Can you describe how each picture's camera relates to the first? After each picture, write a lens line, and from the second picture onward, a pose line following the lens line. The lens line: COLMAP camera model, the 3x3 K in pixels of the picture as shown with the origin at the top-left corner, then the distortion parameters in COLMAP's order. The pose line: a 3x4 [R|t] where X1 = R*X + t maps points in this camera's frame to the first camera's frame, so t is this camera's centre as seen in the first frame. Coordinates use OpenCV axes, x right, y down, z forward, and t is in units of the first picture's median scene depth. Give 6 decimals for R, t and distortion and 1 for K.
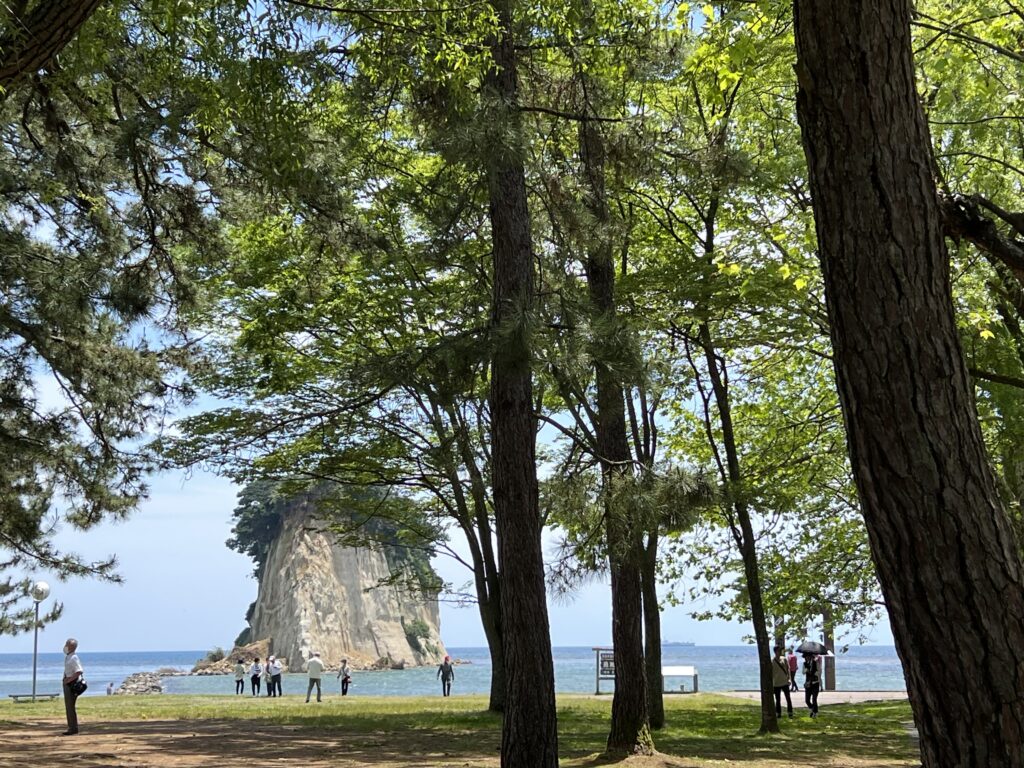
lens RADIAL K [[1653.3, 0, 476.7], [0, 1653.3, 386.0], [0, 0, 1]] dist [0.206115, 0.000000]
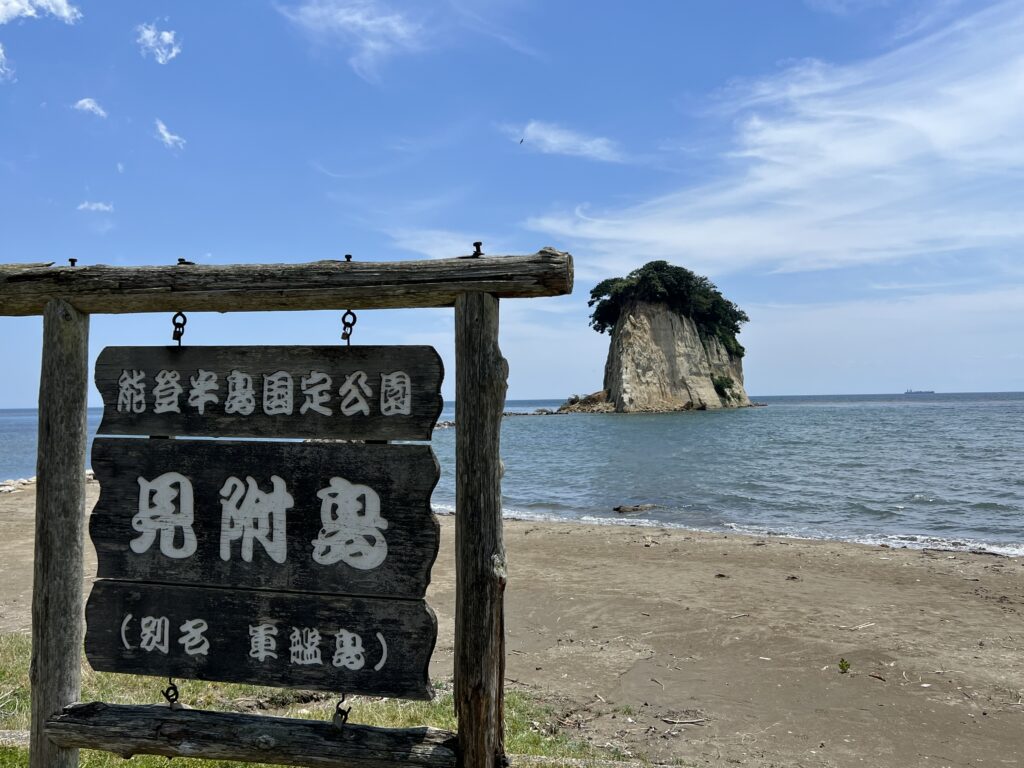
lens RADIAL K [[878.1, 0, 481.5], [0, 878.1, 386.5], [0, 0, 1]] dist [0.002657, -0.004113]
pose [[0.940946, -0.013200, -0.338298, 0.027035], [0.061657, 0.989210, 0.132898, 0.042546], [0.332894, -0.145909, 0.931607, 0.261163]]
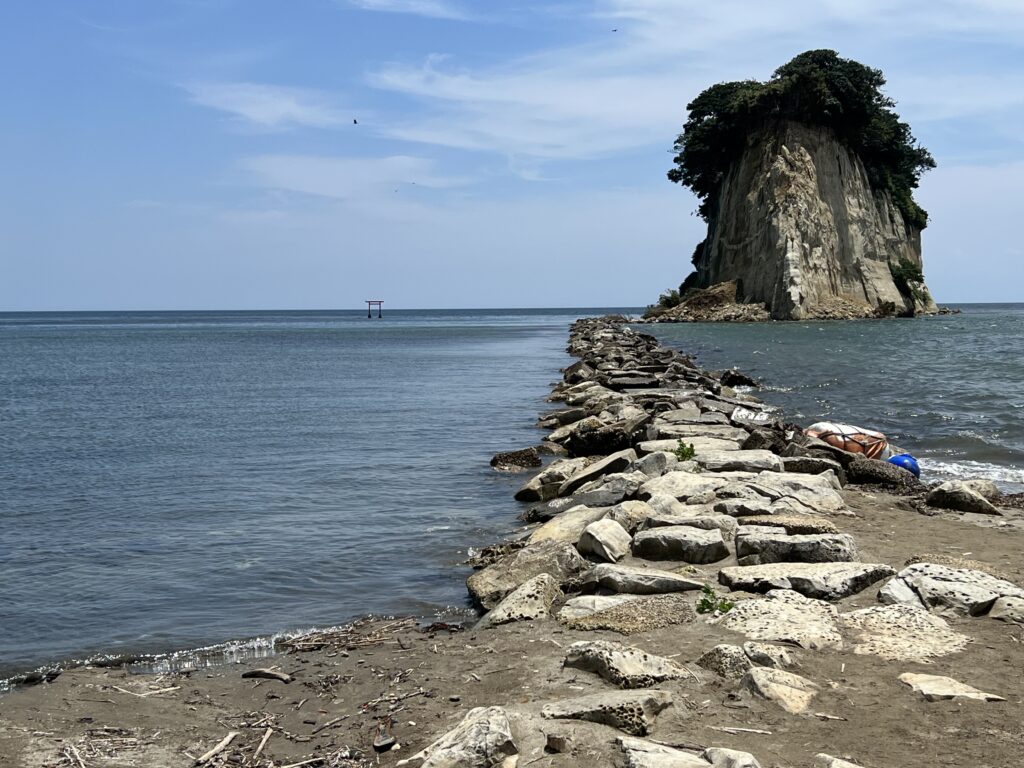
lens RADIAL K [[1397.9, 0, 516.2], [0, 1397.9, 395.0], [0, 0, 1]] dist [0.050280, 0.000000]
pose [[0.973605, 0.009326, -0.228048, -0.073047], [0.040381, 0.976364, 0.212325, 0.058323], [0.224638, -0.215929, 0.950217, 0.323340]]
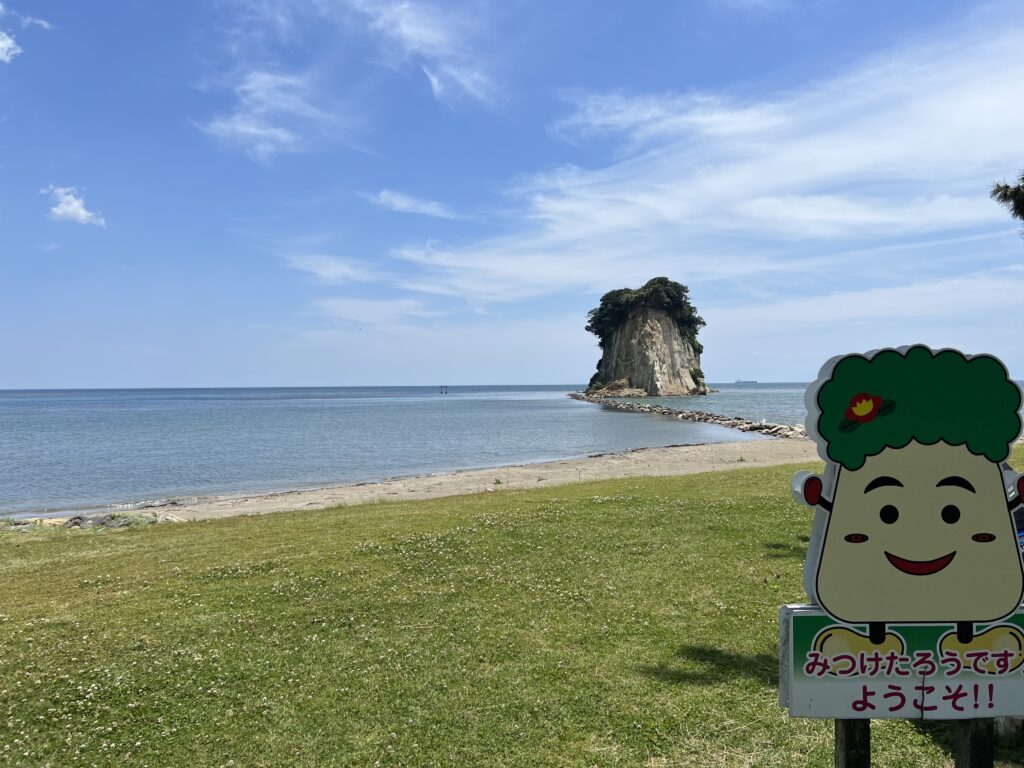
lens RADIAL K [[765.0, 0, 510.0], [0, 765.0, 385.5], [0, 0, 1]] dist [0.042994, -0.000761]
pose [[0.987058, -0.005135, -0.160279, -0.116179], [0.030173, 0.987583, 0.154174, 0.028025], [0.157497, -0.157015, 0.974957, 0.169333]]
